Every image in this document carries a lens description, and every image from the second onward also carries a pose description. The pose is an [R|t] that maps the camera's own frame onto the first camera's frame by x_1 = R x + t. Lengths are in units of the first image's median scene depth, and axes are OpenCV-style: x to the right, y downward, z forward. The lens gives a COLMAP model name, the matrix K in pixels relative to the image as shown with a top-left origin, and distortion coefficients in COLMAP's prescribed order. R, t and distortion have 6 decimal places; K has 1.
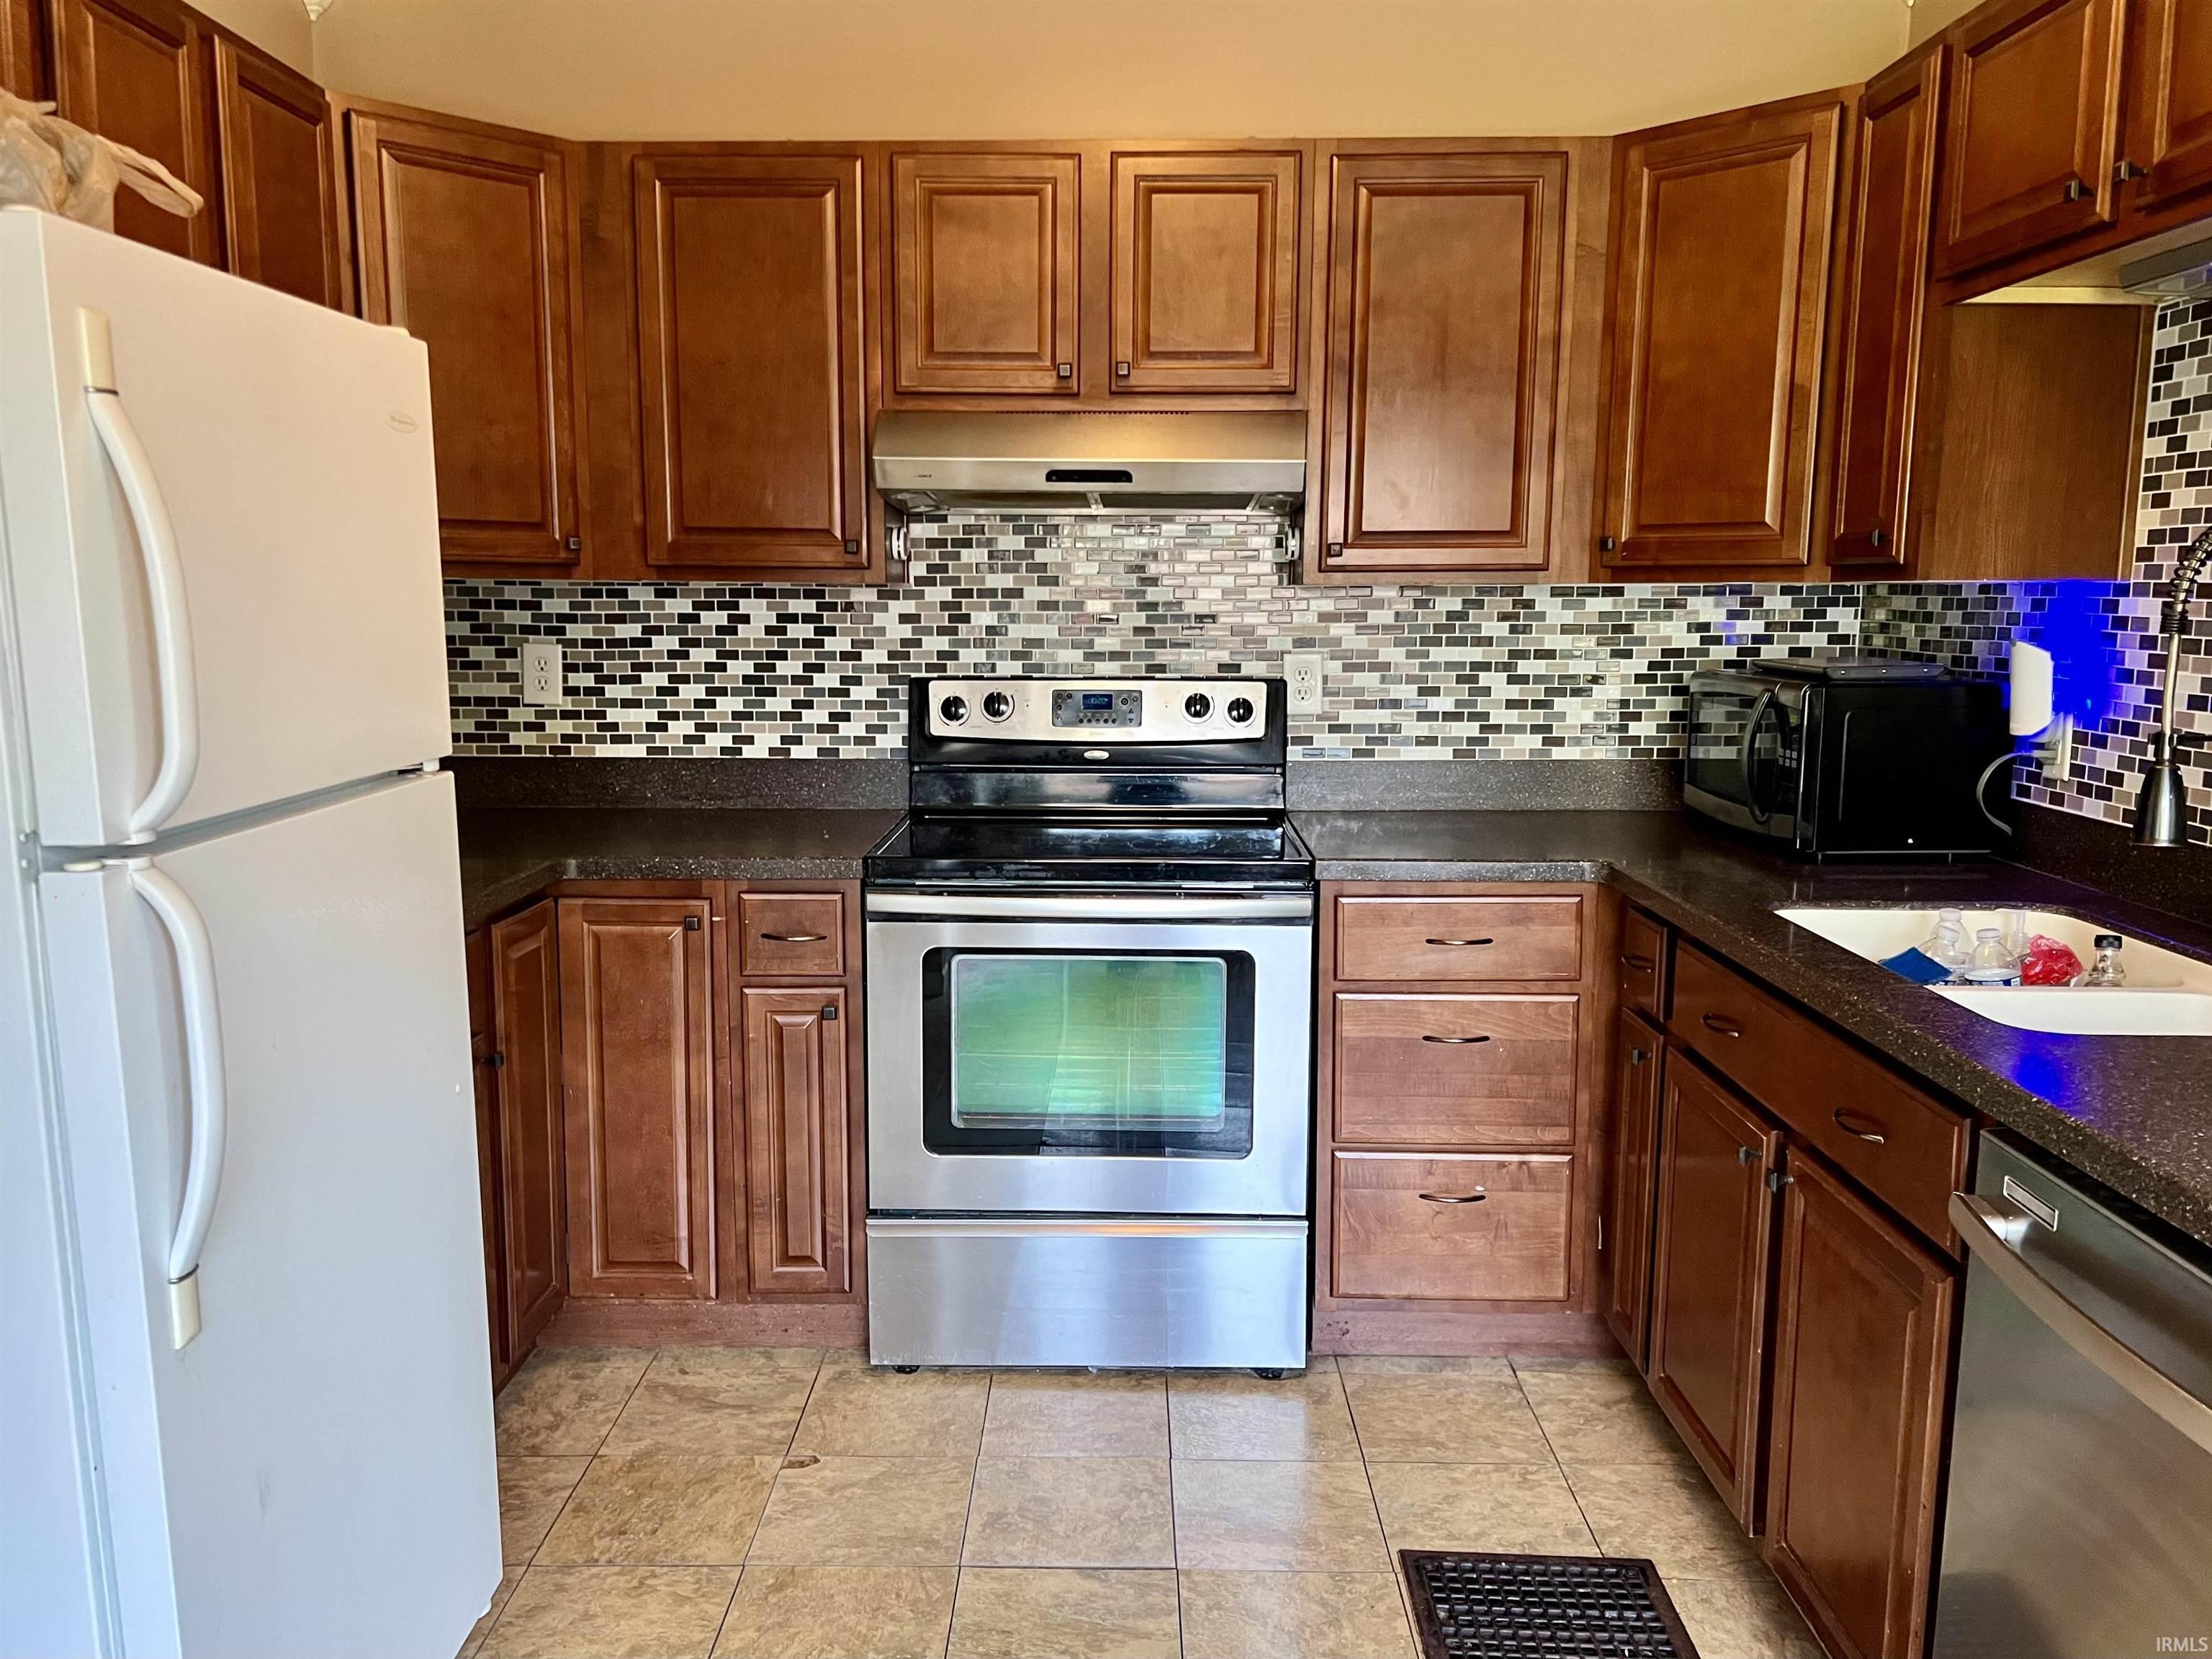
lens RADIAL K [[1667.7, 0, 1106.0], [0, 1667.7, 829.5], [0, 0, 1]] dist [0.125292, -0.181729]
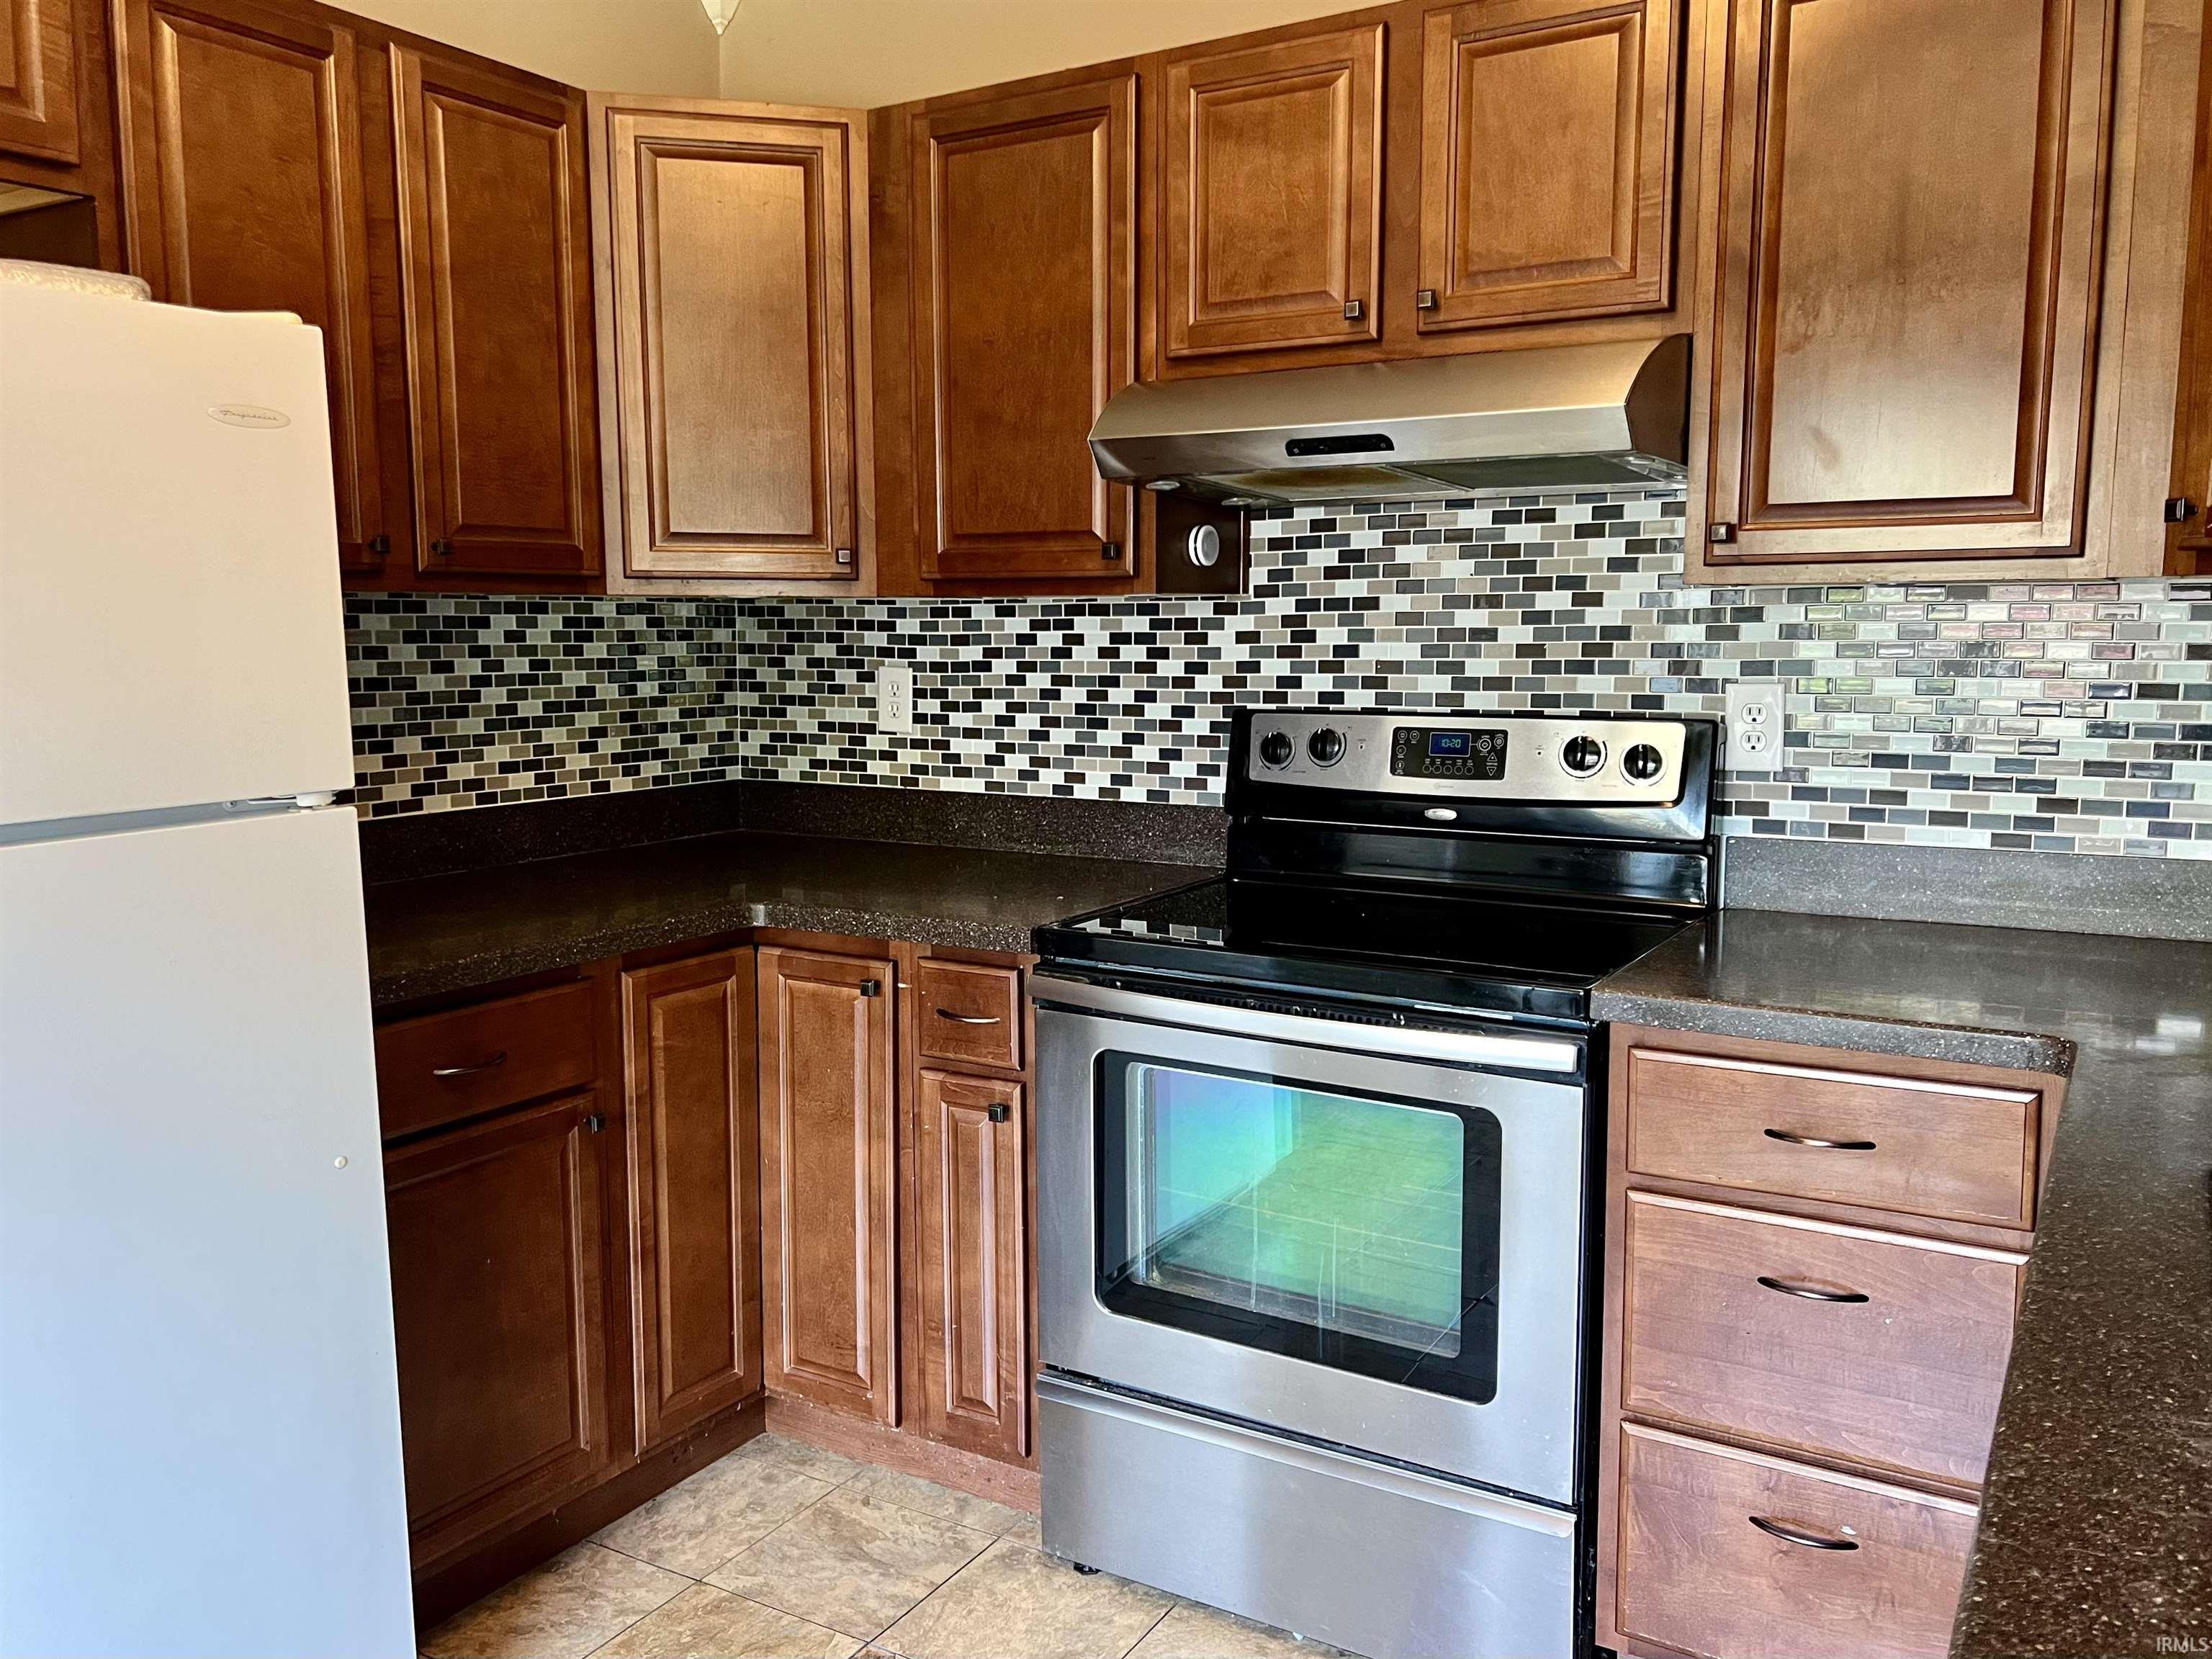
lens RADIAL K [[1701.9, 0, 1106.0], [0, 1701.9, 829.5], [0, 0, 1]] dist [0.118156, -0.215408]
pose [[0.867193, 0.053658, -0.495072, 0.241481], [-0.062227, 0.998062, -0.000825, -0.027283], [0.494069, 0.031523, 0.868851, 0.243936]]
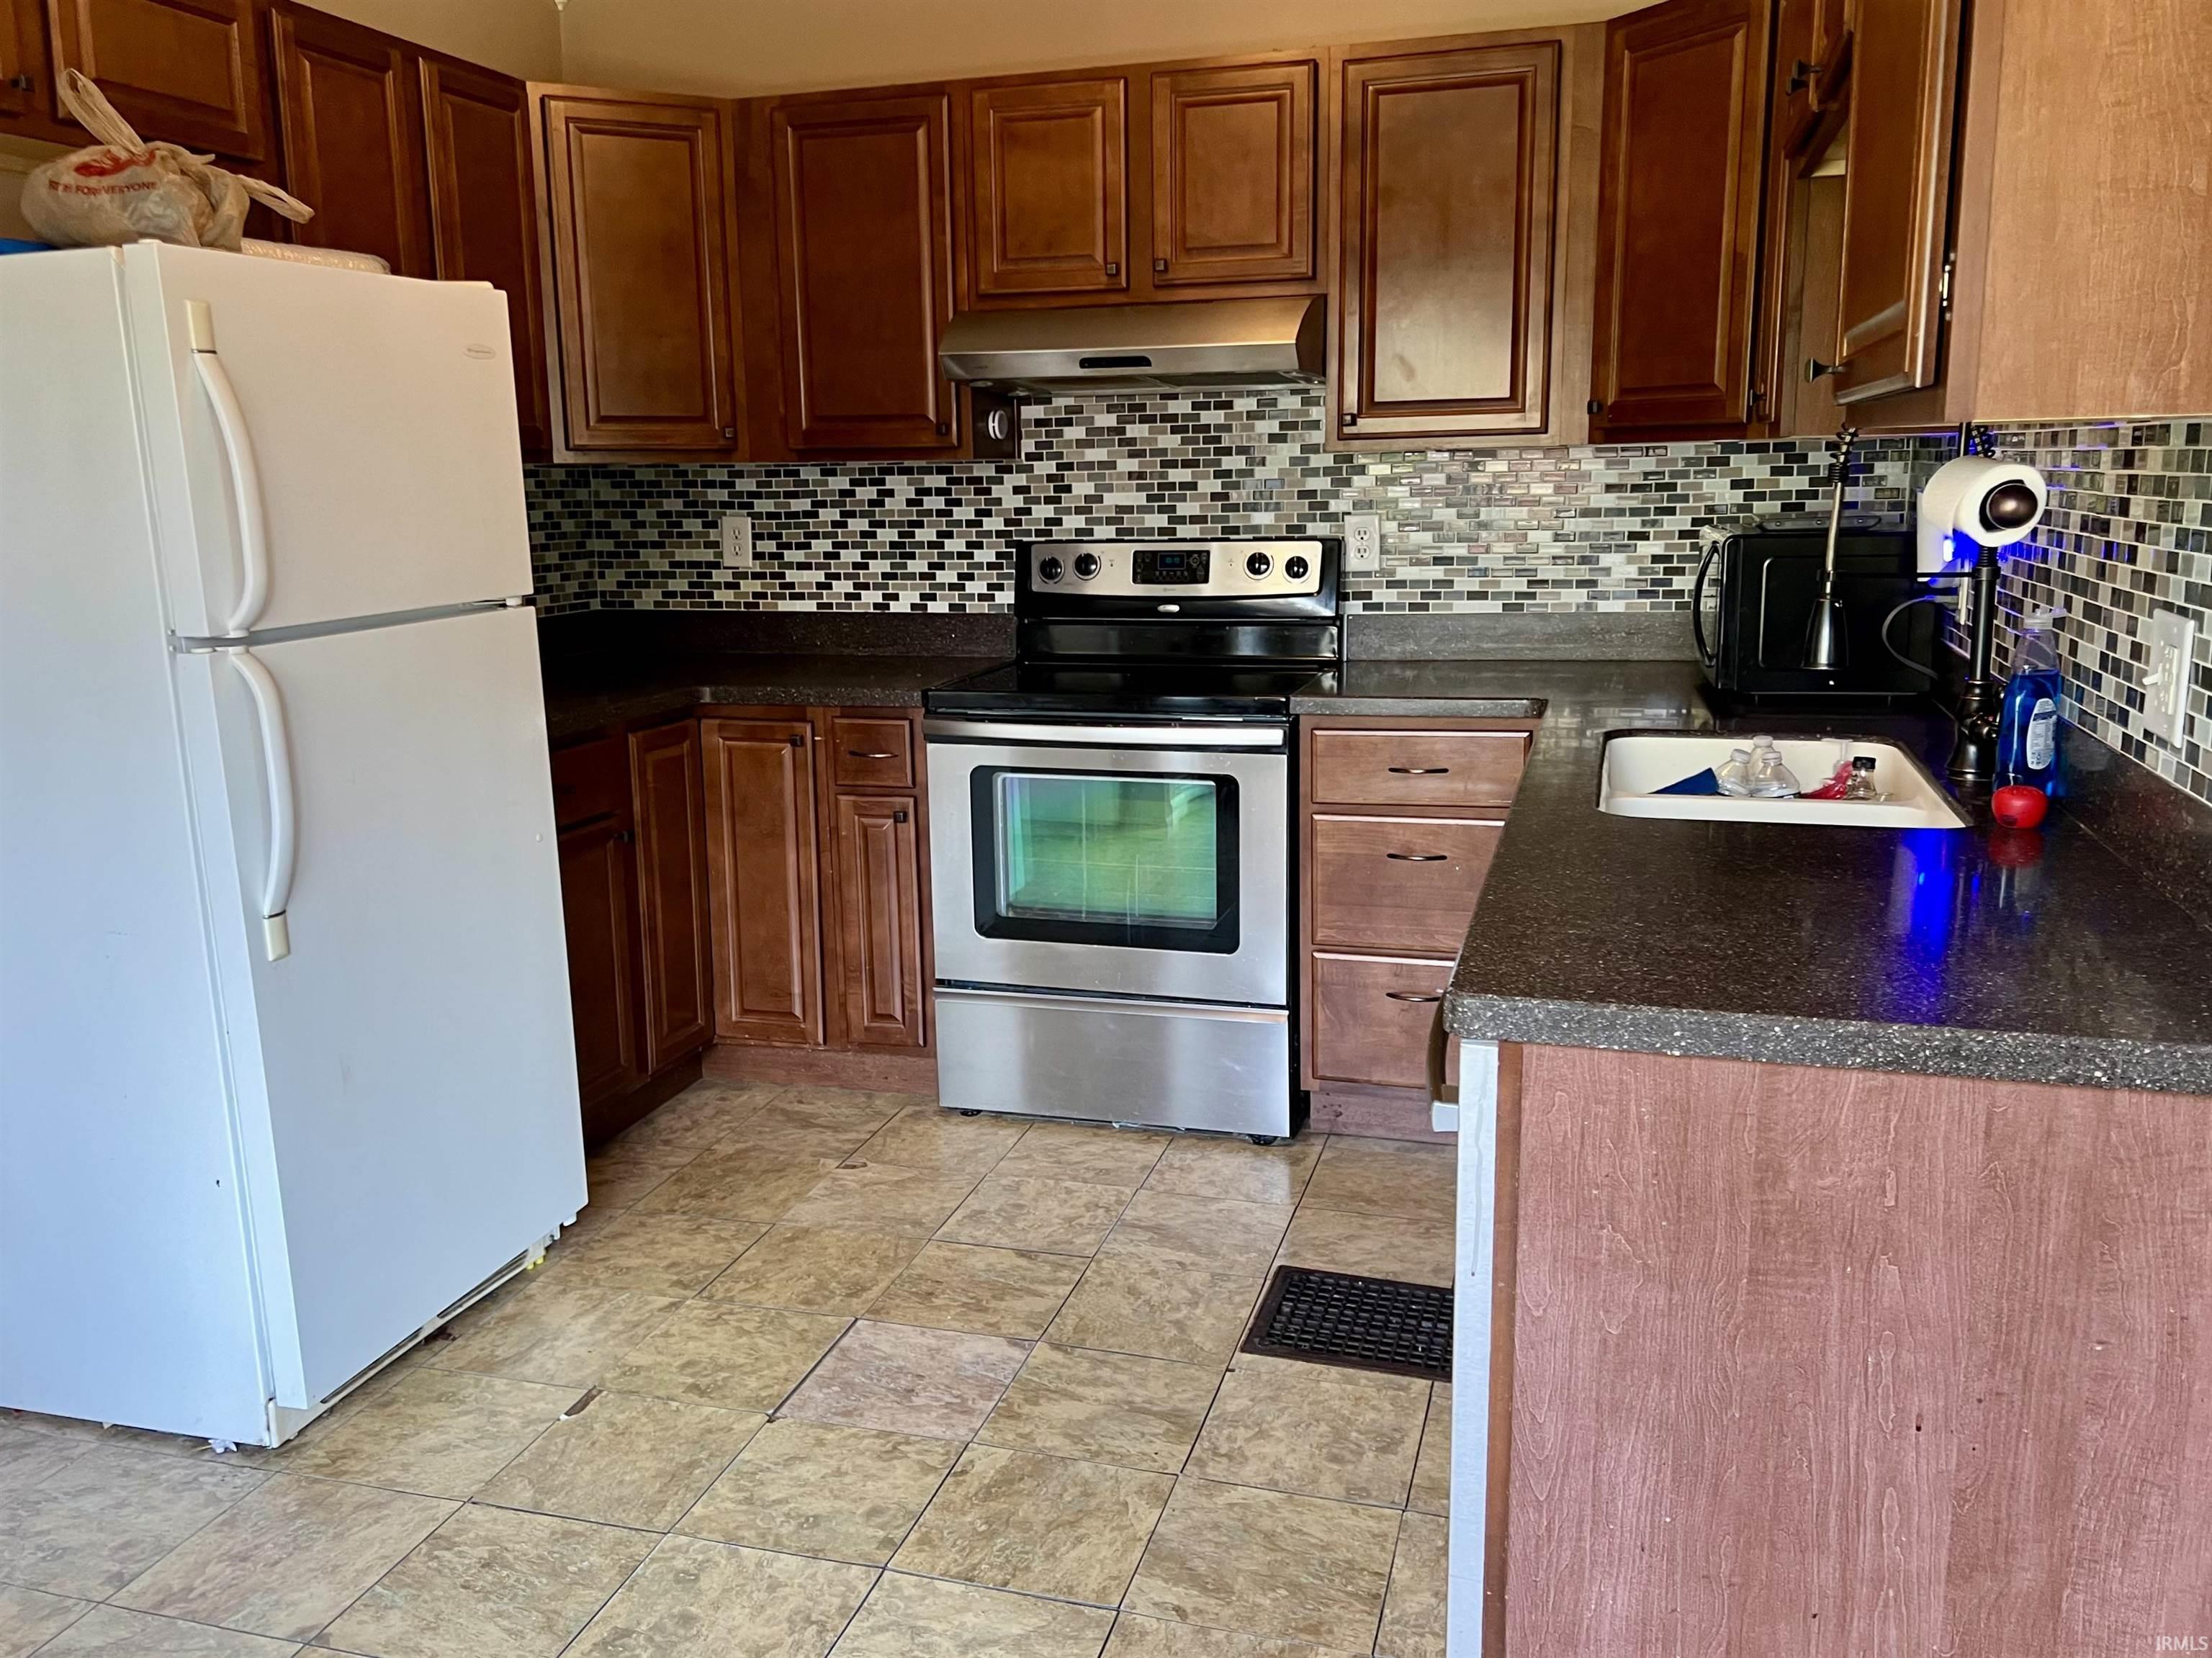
lens RADIAL K [[1721.0, 0, 1106.0], [0, 1721.0, 794.0], [0, 0, 1]] dist [0.149754, -0.326845]
pose [[0.964942, 0.028239, -0.260941, 0.256109], [-0.016239, 0.998714, 0.048031, 0.024940], [0.261962, -0.042109, 0.964159, -0.142337]]
